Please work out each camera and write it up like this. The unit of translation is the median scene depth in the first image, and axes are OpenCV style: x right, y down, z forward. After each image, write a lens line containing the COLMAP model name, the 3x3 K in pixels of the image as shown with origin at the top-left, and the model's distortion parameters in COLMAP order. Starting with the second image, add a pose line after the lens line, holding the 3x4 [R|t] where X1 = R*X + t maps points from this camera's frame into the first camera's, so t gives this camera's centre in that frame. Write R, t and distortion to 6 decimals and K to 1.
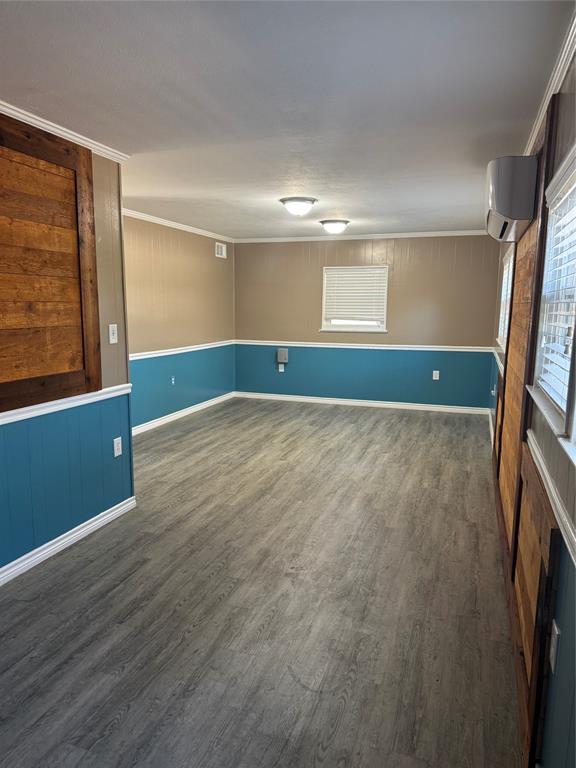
lens RADIAL K [[542.4, 0, 284.3], [0, 542.4, 383.8], [0, 0, 1]] dist [0.104453, -0.004802]
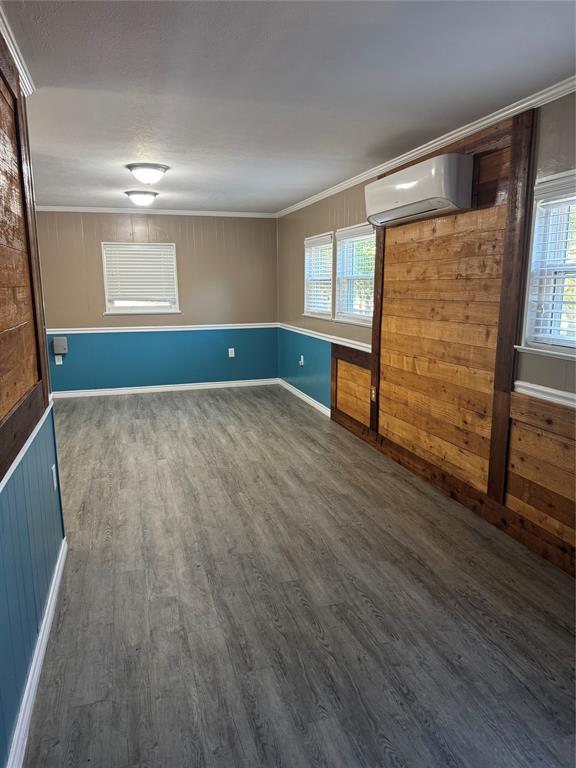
lens RADIAL K [[542.4, 0, 284.3], [0, 542.4, 383.8], [0, 0, 1]] dist [0.104453, -0.004802]
pose [[0.811892, -0.123530, 0.570589, -0.332597], [0.102236, 0.992339, 0.069366, -0.024899], [-0.574786, 0.002017, 0.818301, 0.137960]]
